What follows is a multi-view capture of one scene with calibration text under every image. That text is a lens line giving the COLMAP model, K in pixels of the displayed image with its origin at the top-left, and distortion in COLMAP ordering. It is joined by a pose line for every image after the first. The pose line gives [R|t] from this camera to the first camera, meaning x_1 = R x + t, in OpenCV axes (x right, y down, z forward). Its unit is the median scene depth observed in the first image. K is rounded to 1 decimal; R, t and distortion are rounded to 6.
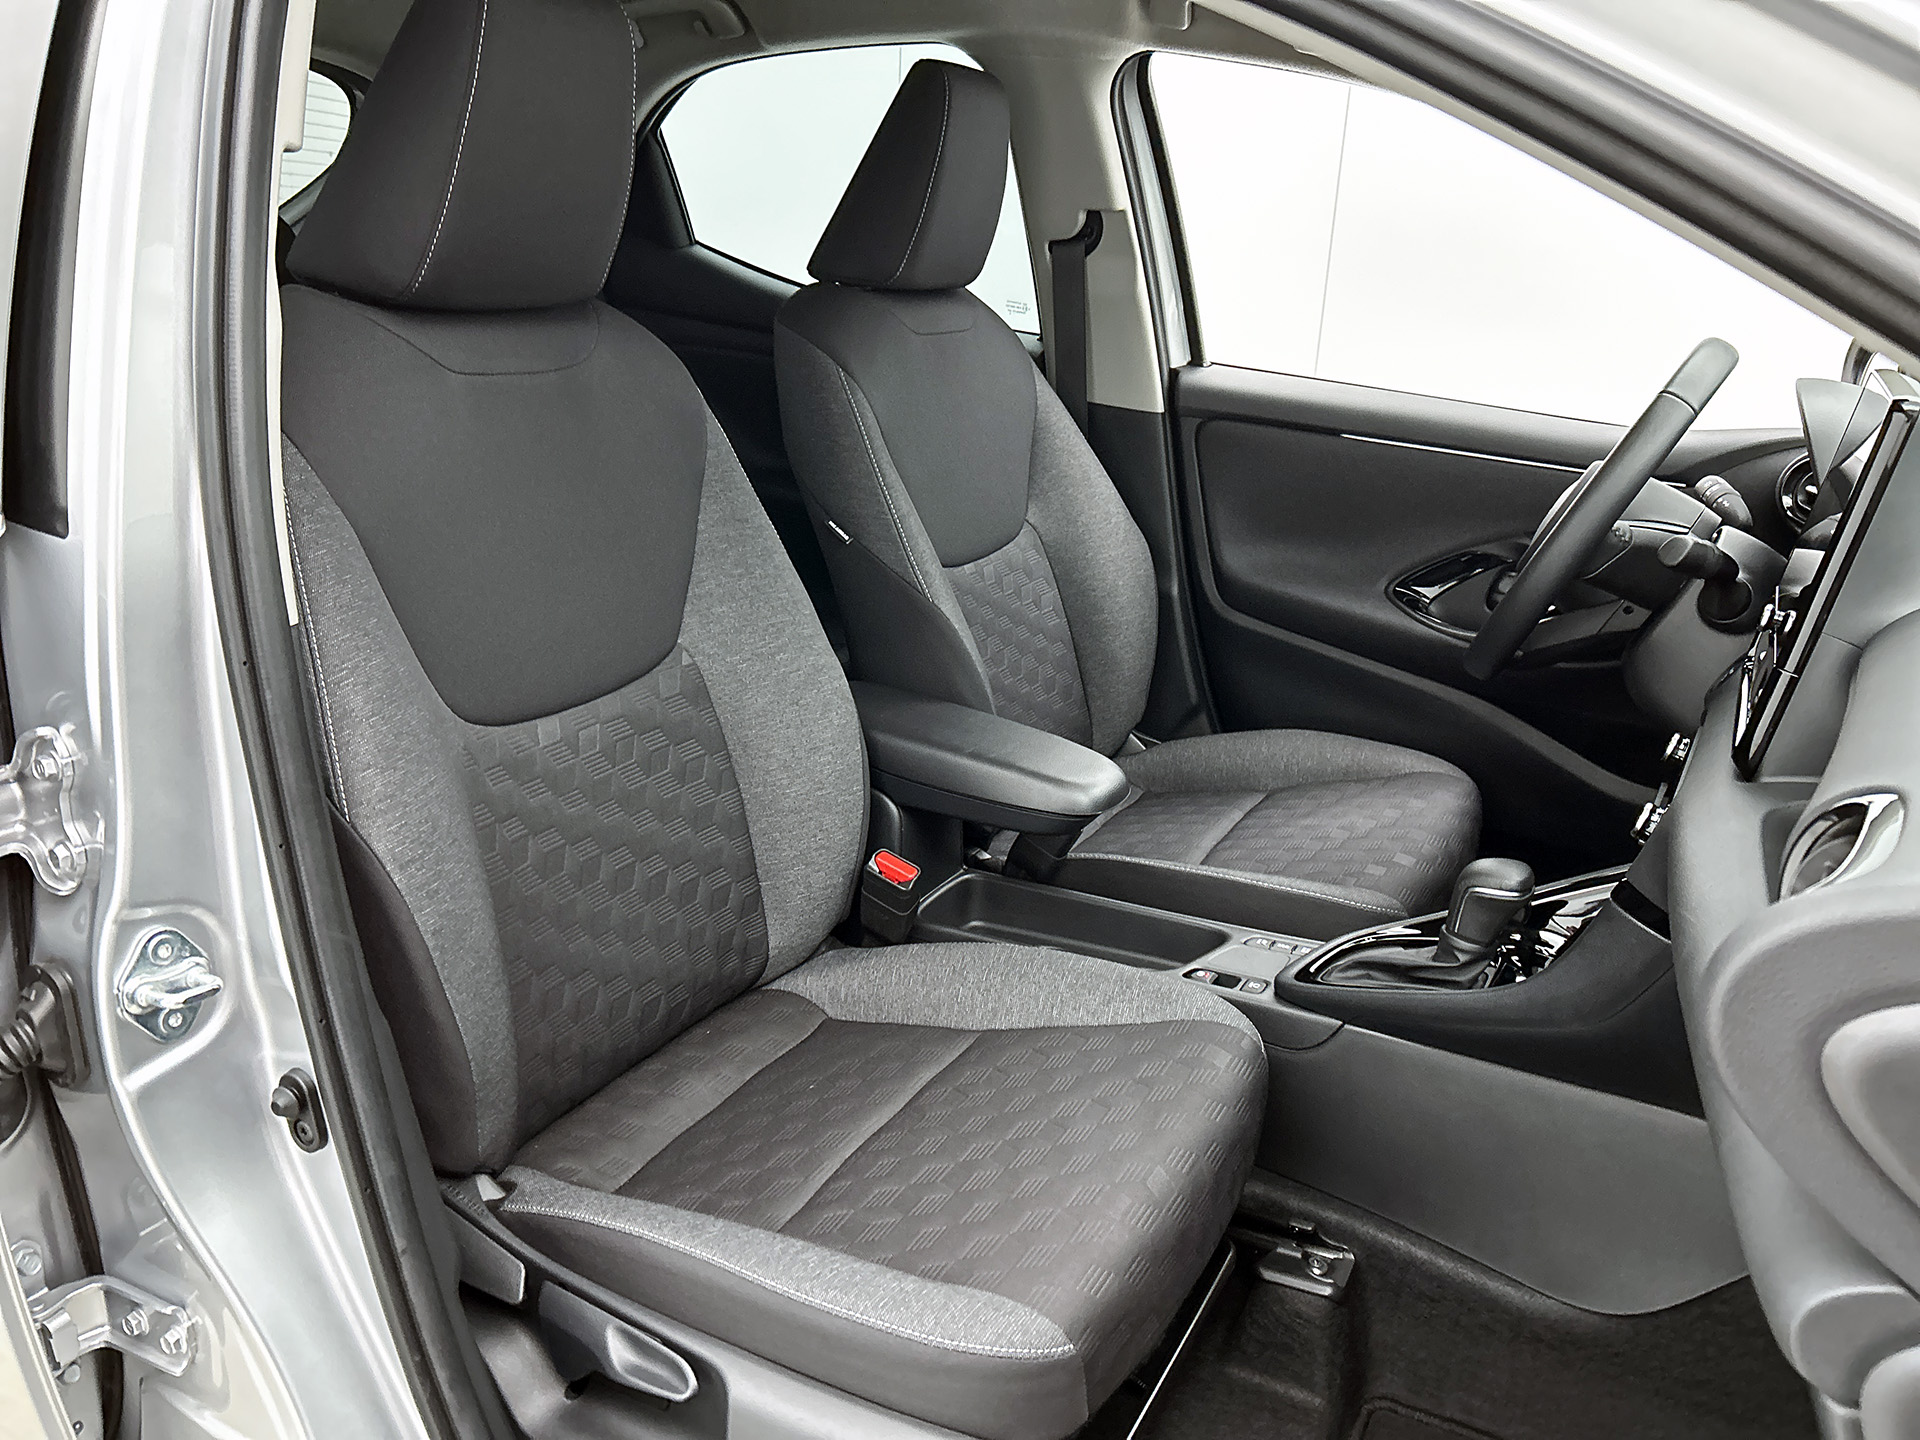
lens RADIAL K [[1432.0, 0, 960.0], [0, 1432.0, 720.0], [0, 0, 1]] dist [0.071770, -0.091029]
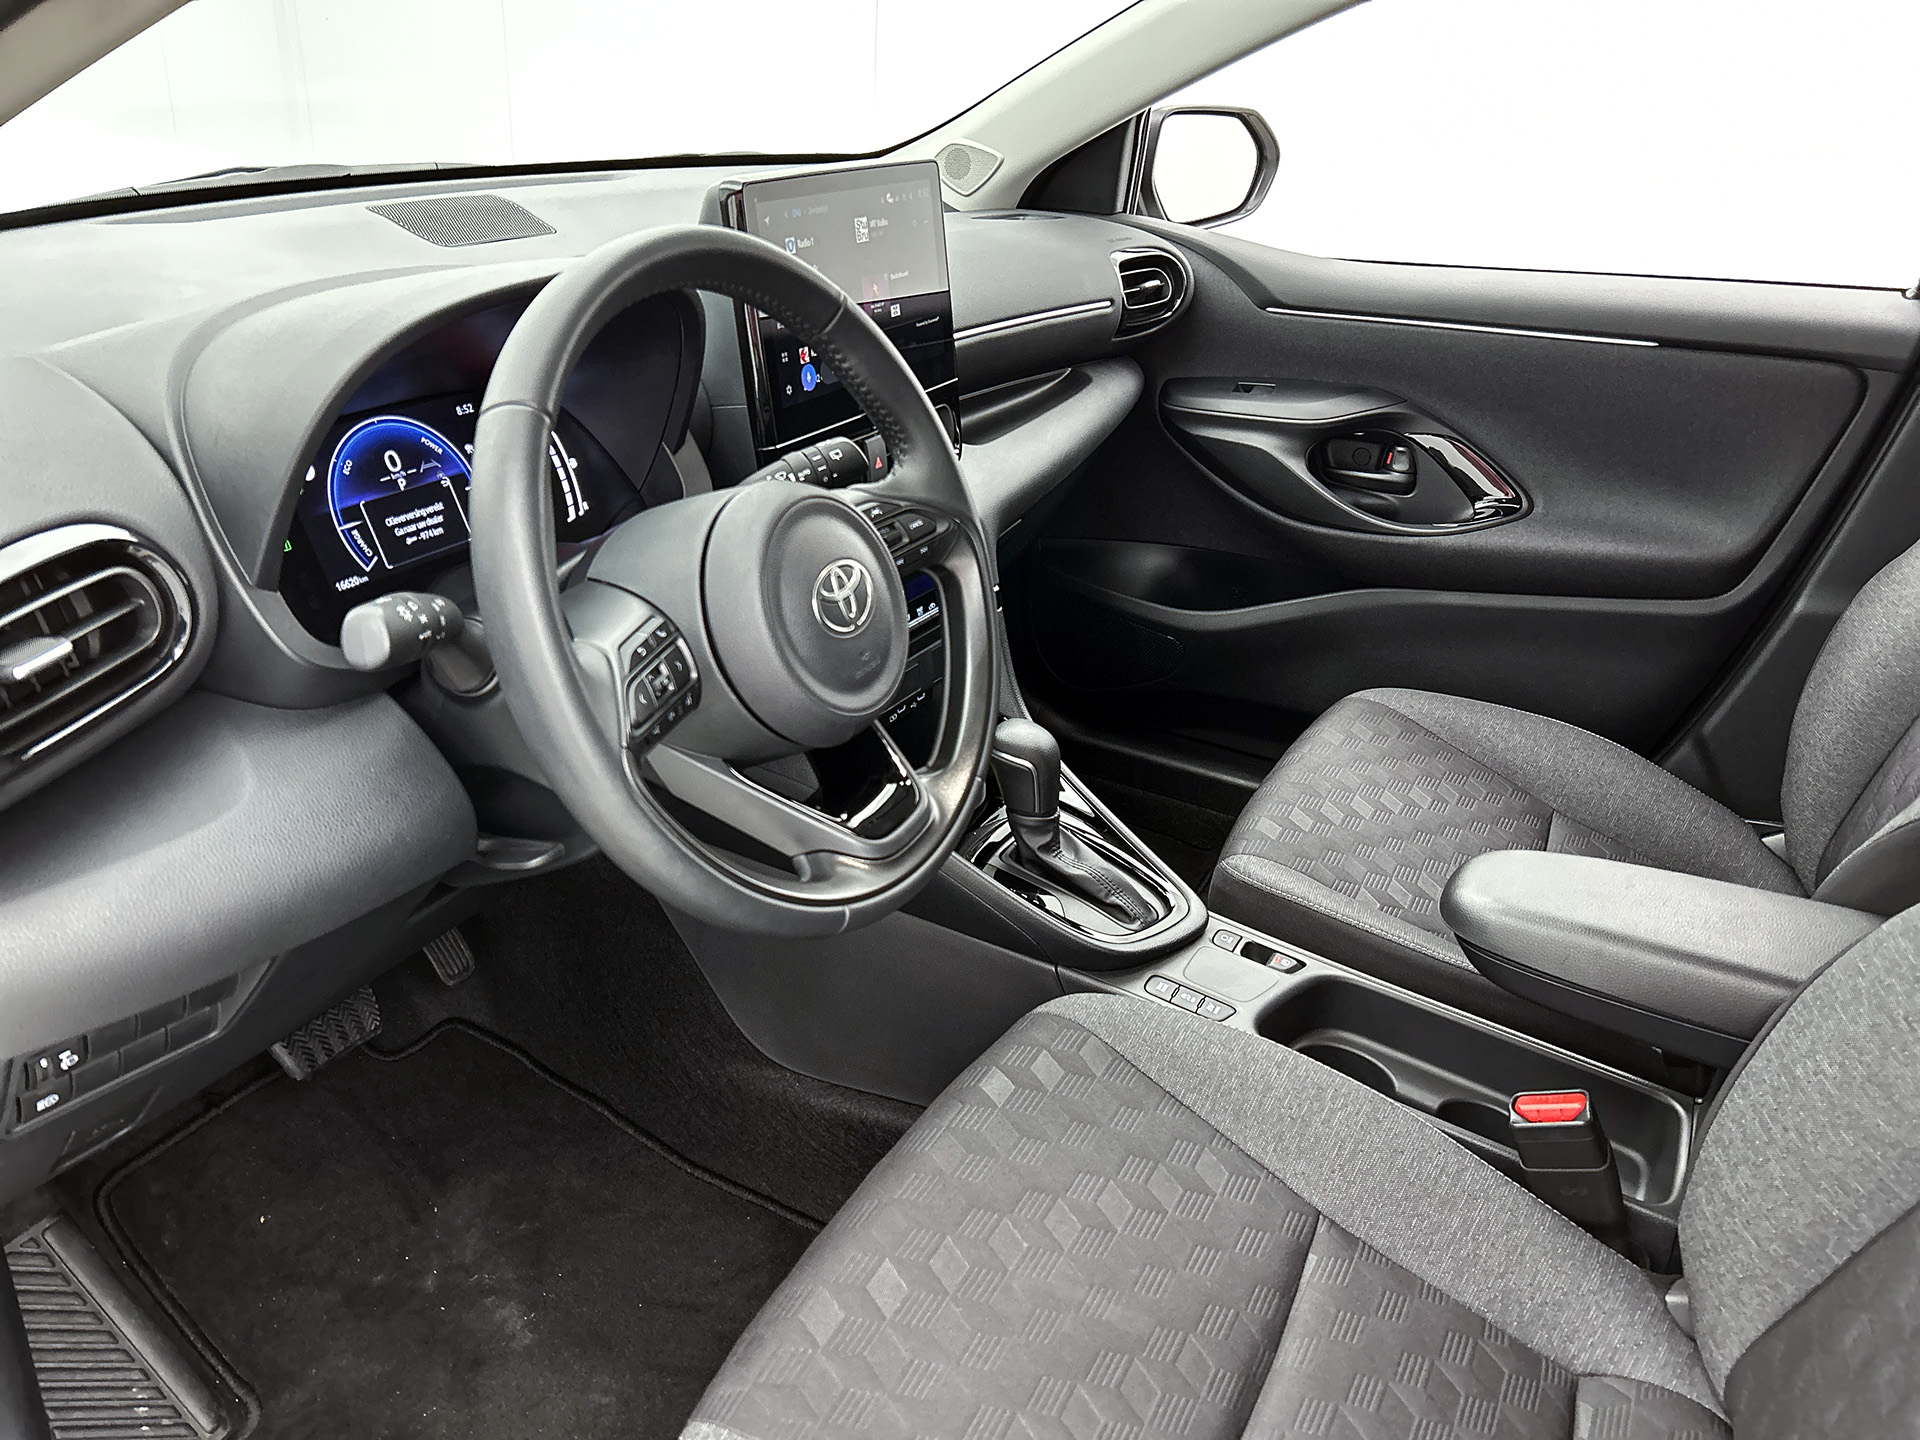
lens RADIAL K [[1432.0, 0, 960.0], [0, 1432.0, 720.0], [0, 0, 1]] dist [0.071770, -0.091029]
pose [[-0.995779, -0.088484, -0.024392, 0.393225], [-0.079467, 0.698169, 0.711509, -0.522619], [-0.045927, 0.710444, -0.702253, 1.497409]]
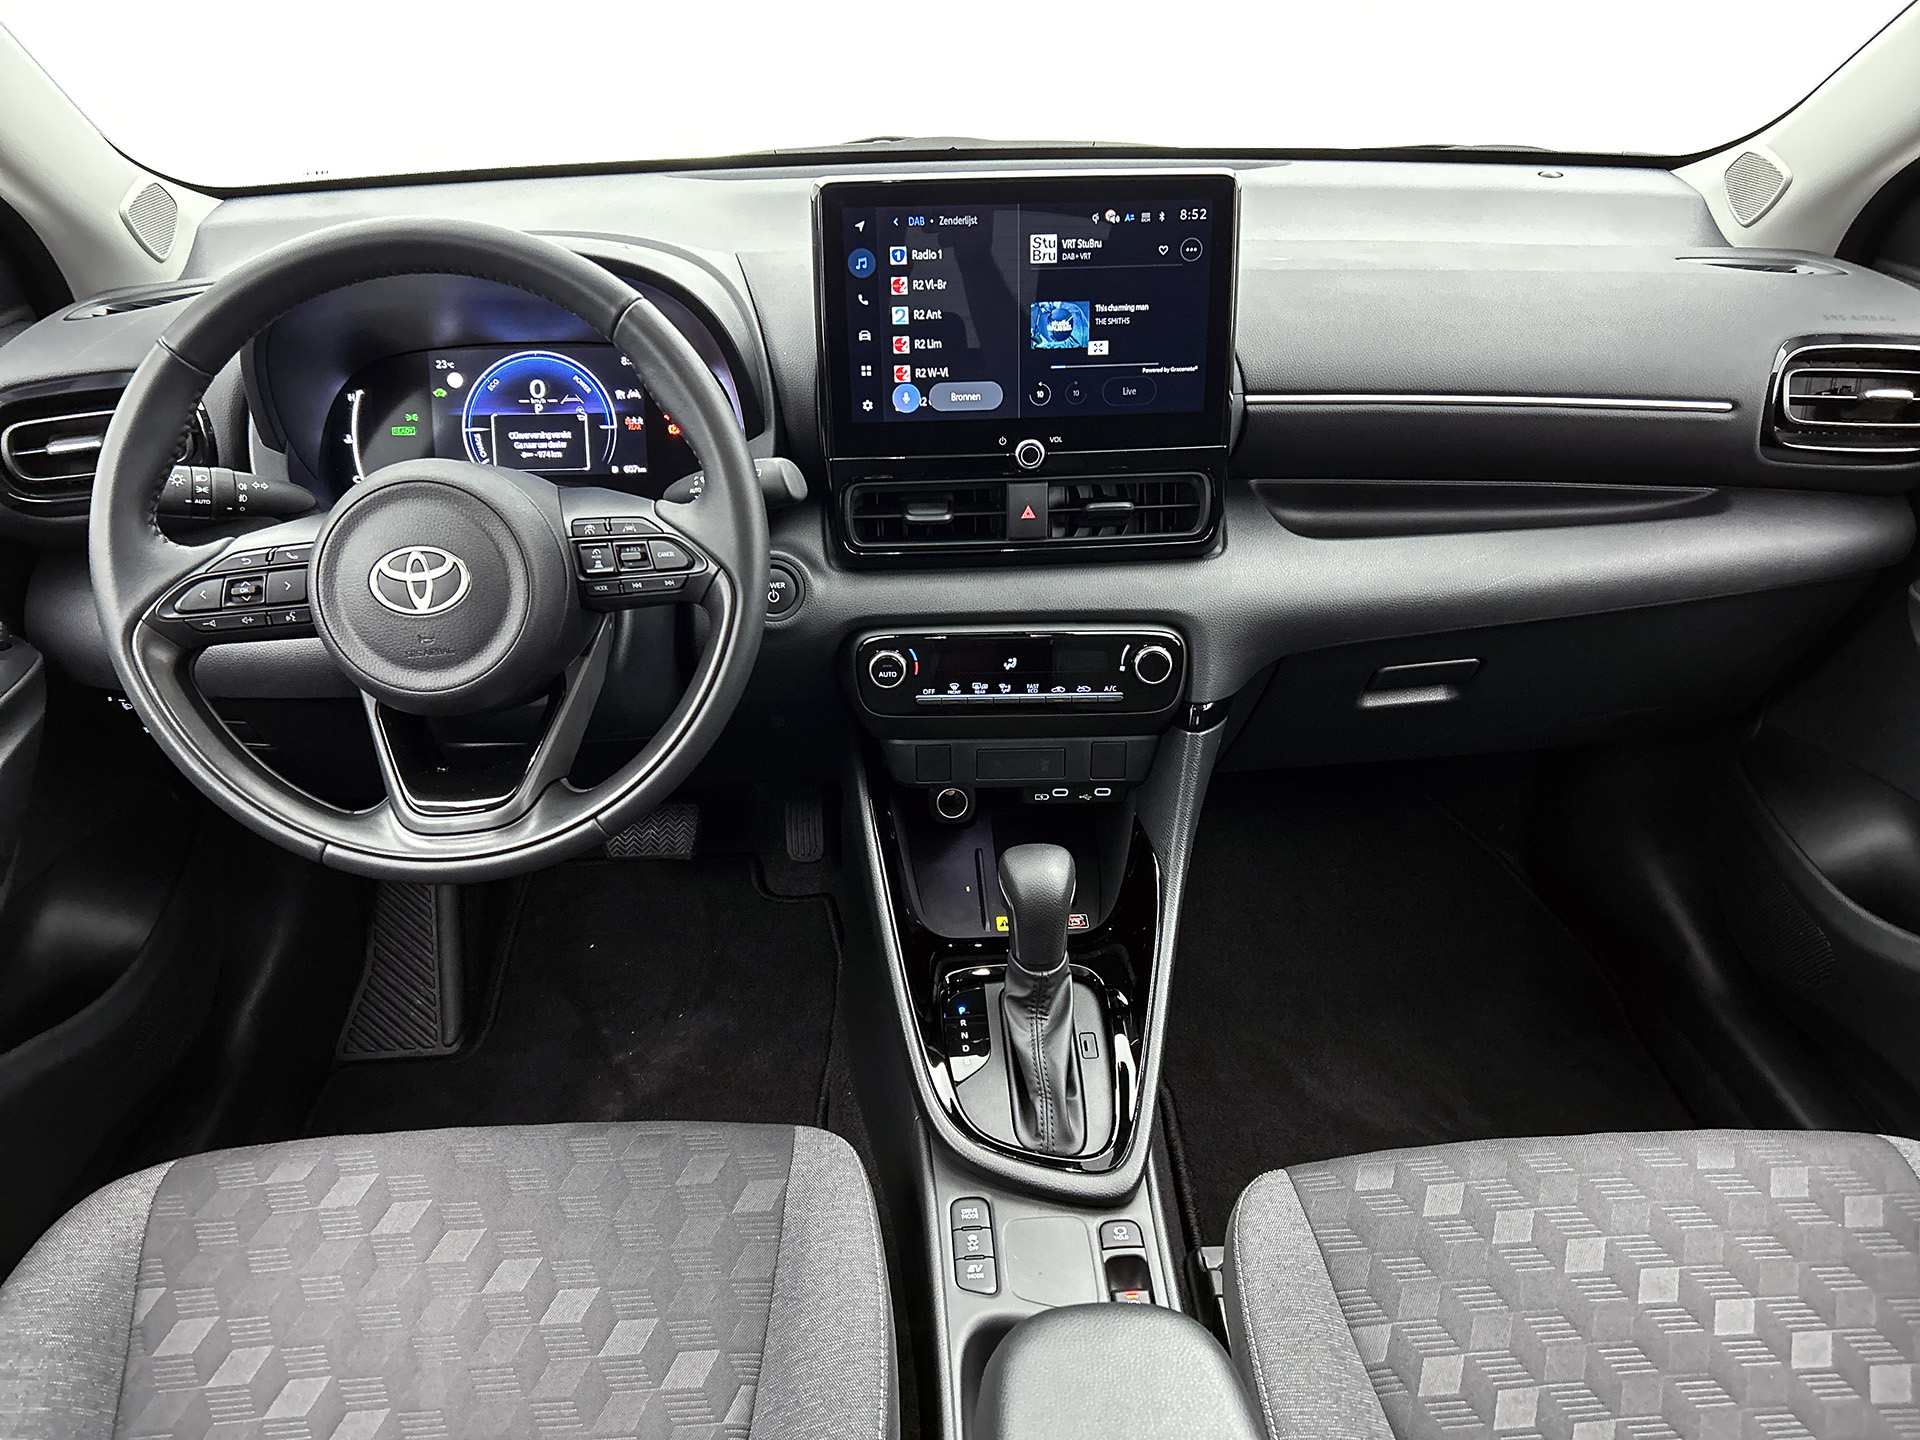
lens RADIAL K [[1432.0, 0, 960.0], [0, 1432.0, 720.0], [0, 0, 1]] dist [0.071770, -0.091029]
pose [[-0.518801, -0.448656, 0.727704, -0.139149], [0.269657, 0.721884, 0.637313, -0.429075], [-0.811252, 0.526870, -0.253531, 1.071913]]
